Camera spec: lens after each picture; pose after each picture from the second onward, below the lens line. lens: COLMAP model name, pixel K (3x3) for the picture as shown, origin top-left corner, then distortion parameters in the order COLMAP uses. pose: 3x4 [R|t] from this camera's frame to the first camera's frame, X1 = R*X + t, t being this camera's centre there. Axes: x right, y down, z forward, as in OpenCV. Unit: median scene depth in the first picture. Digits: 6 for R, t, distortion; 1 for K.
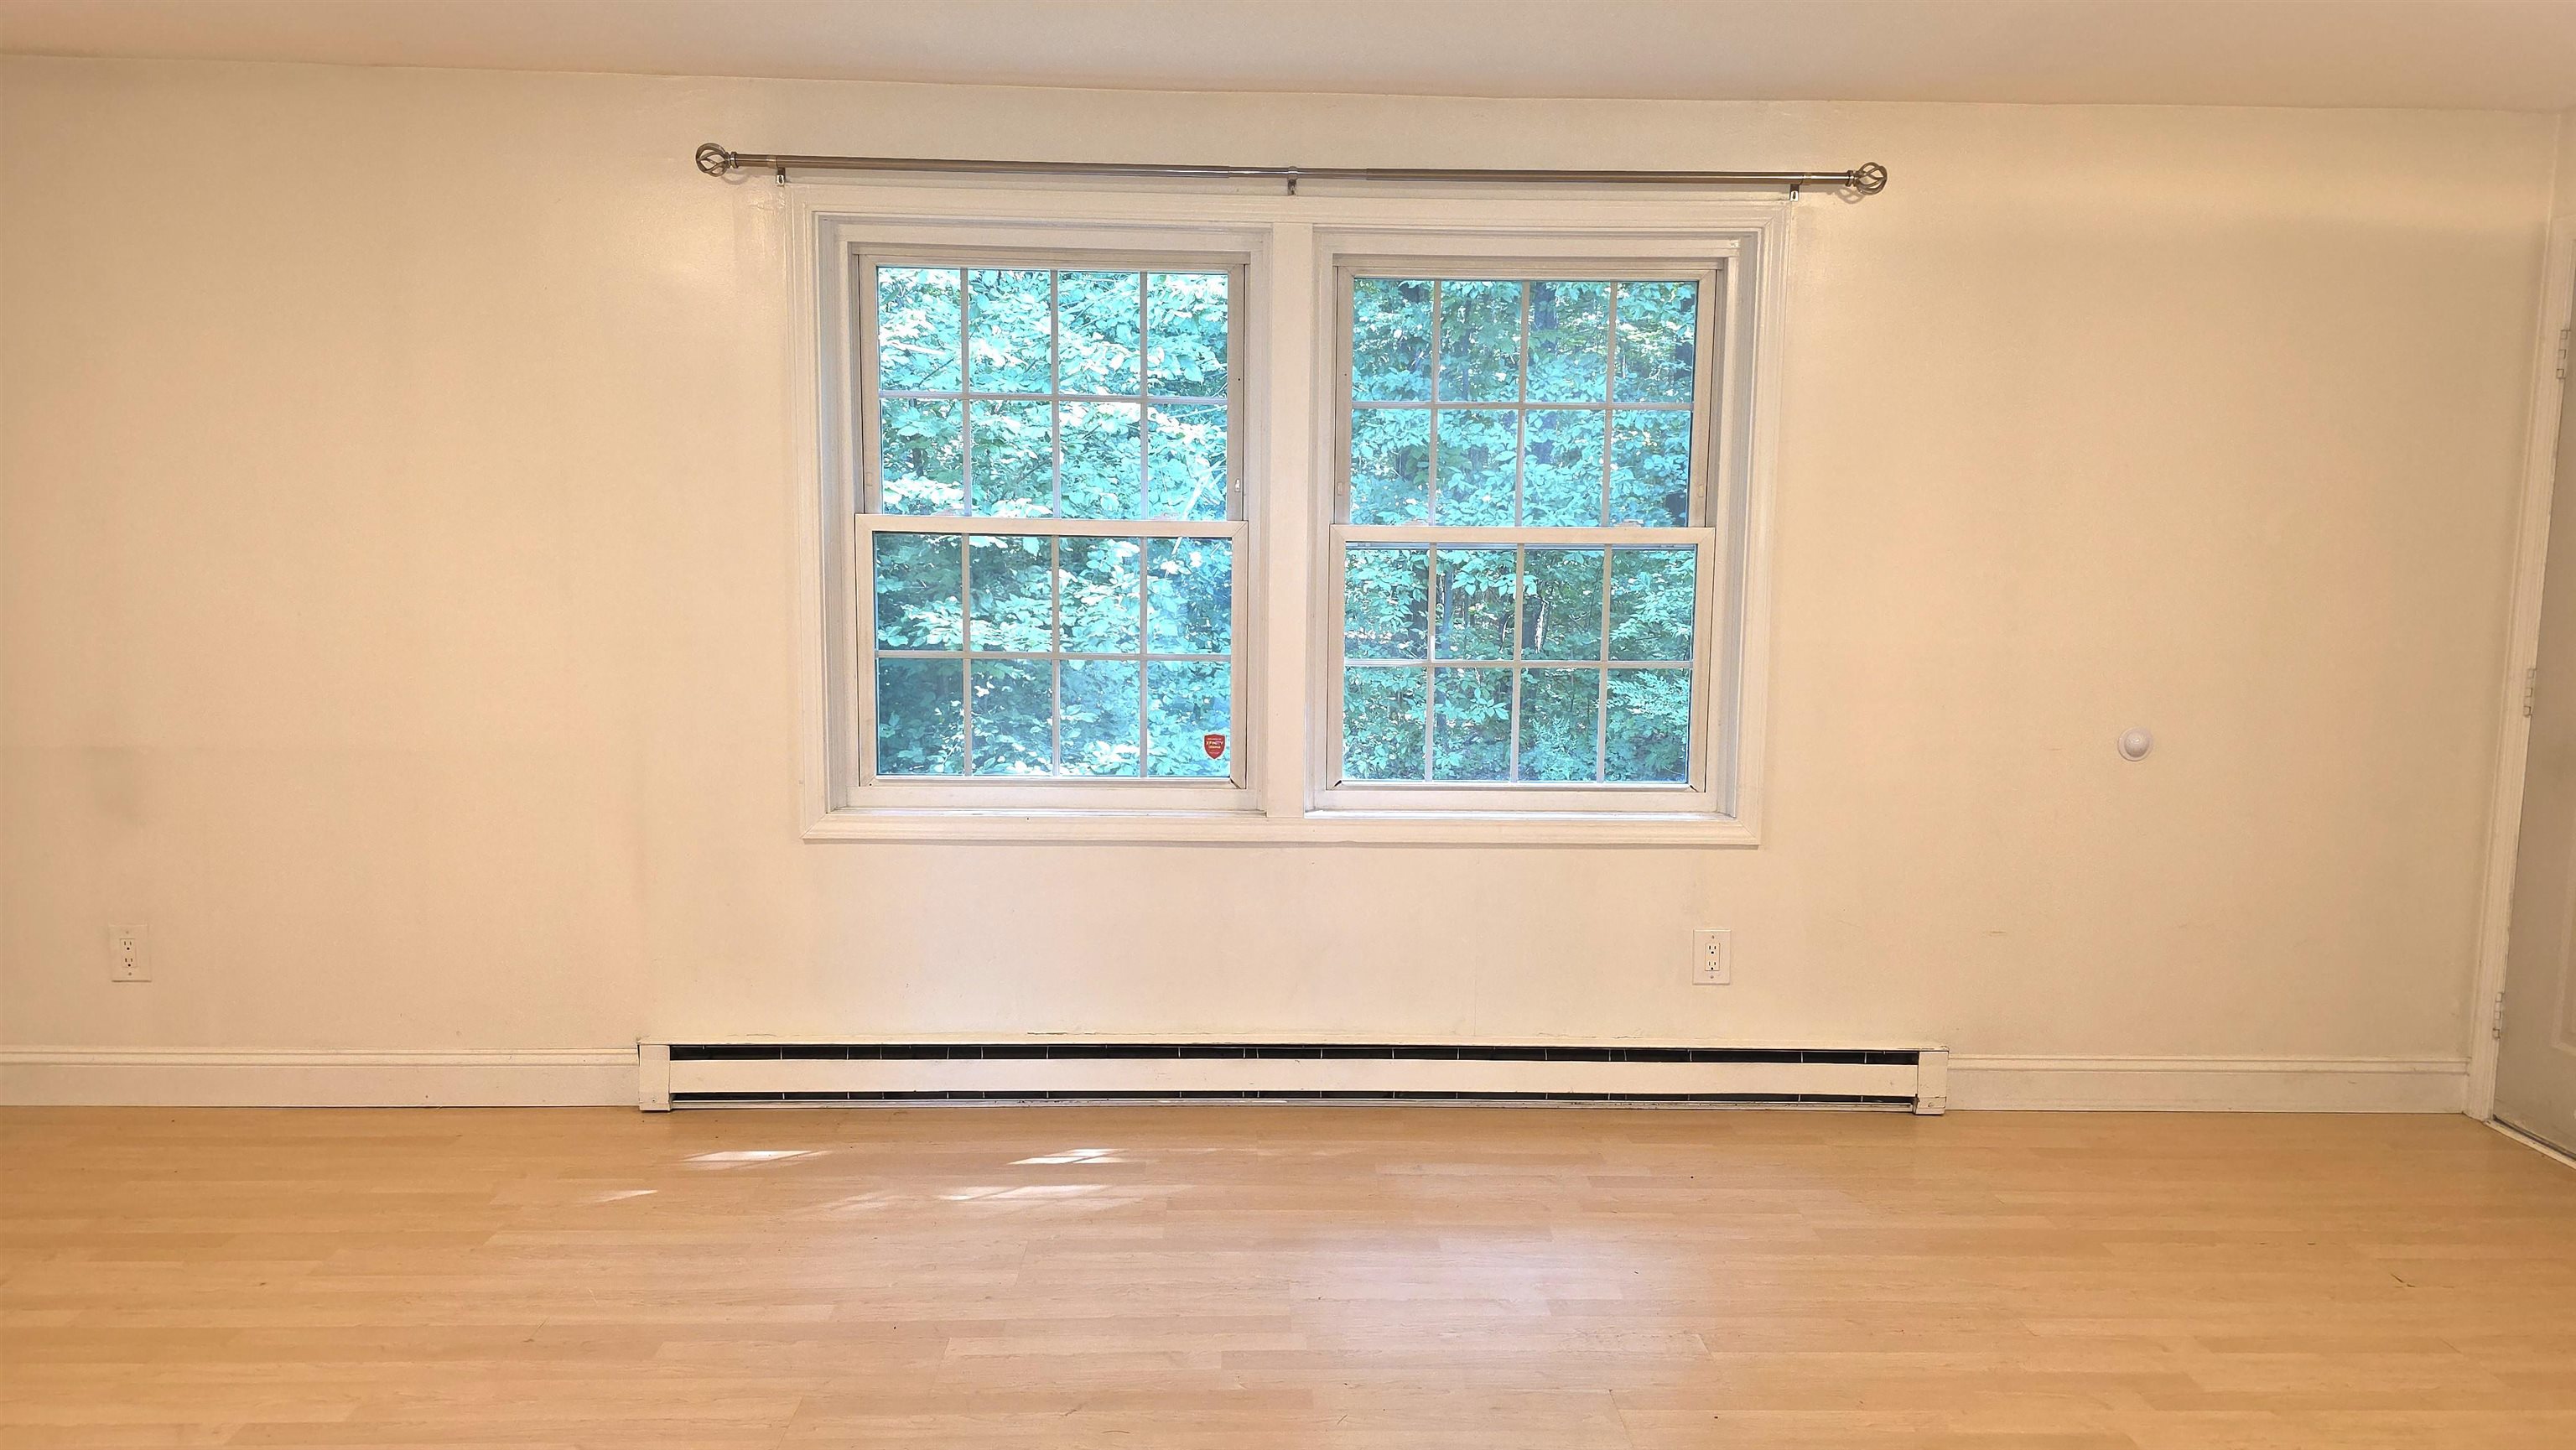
lens RADIAL K [[1710.7, 0, 1288.0], [0, 1710.7, 725.0], [0, 0, 1]] dist [0.051025, -0.050482]
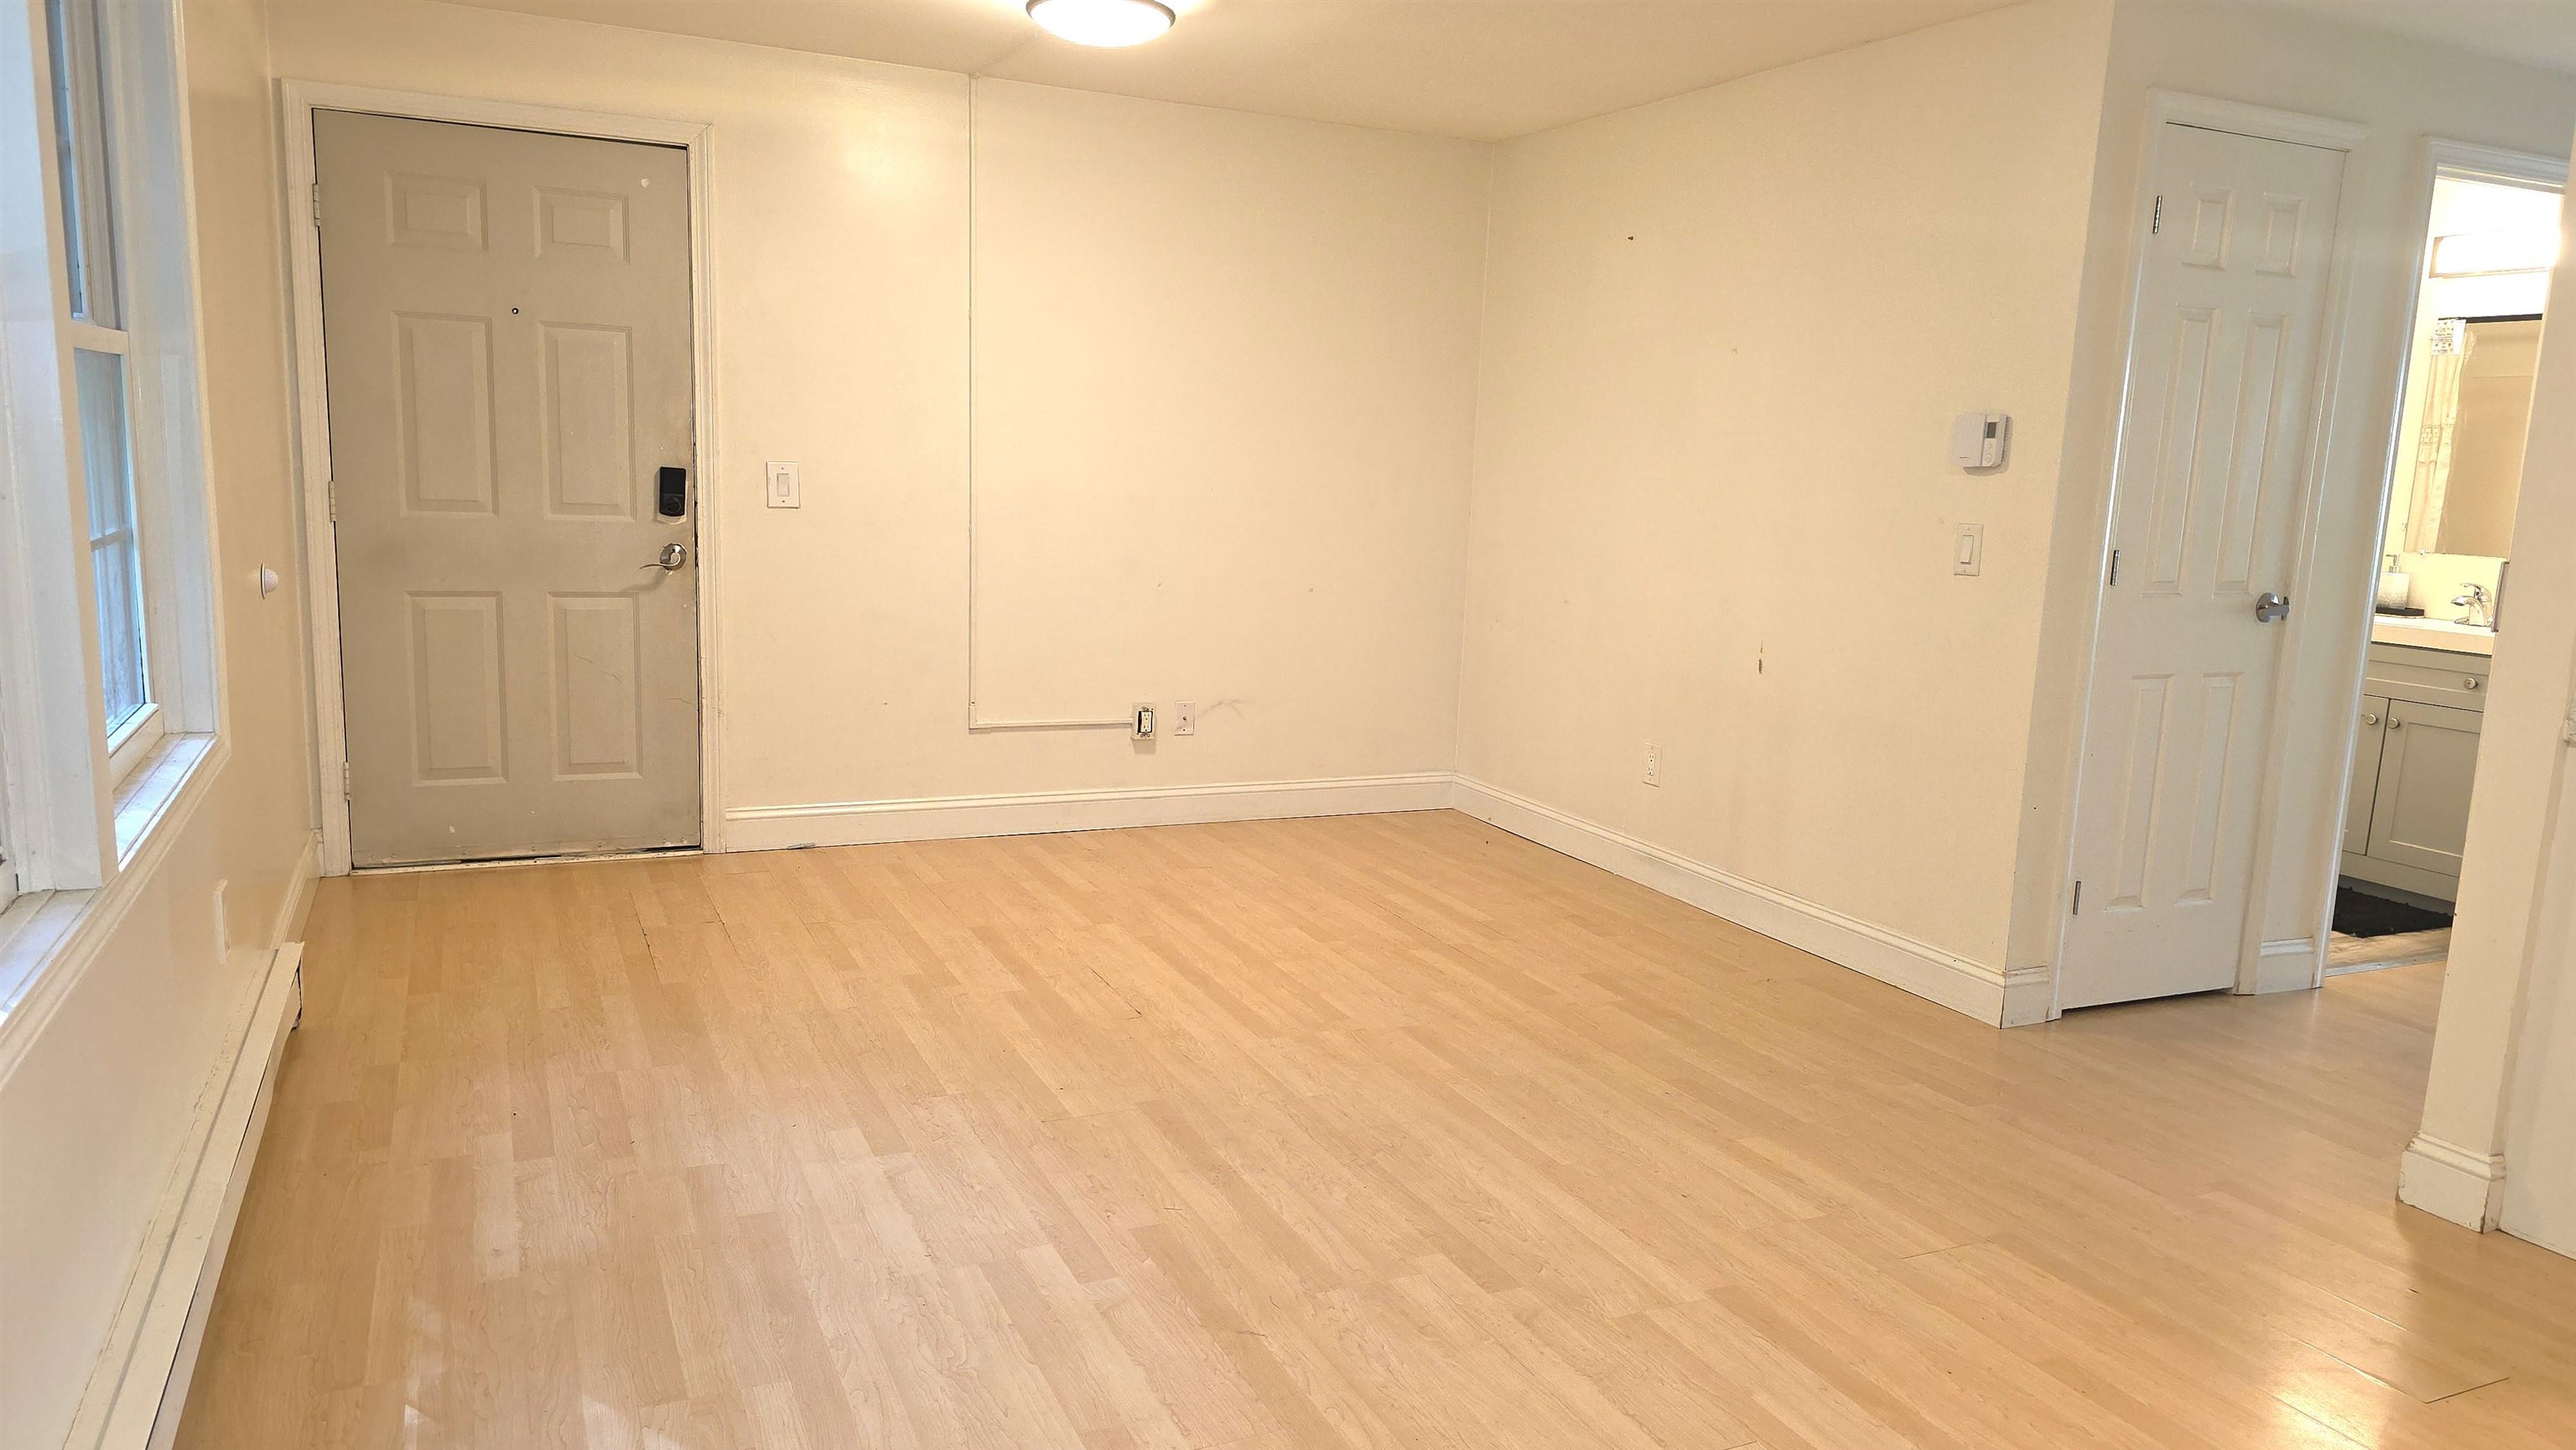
lens RADIAL K [[1737.8, 0, 1288.0], [0, 1737.8, 725.0], [0, 0, 1]] dist [0.068225, -0.054543]
pose [[-0.398929, -0.167723, 0.901512, -0.724026], [0.073403, 0.974134, 0.213715, -0.089904], [-0.914039, 0.151431, -0.376299, 1.018289]]
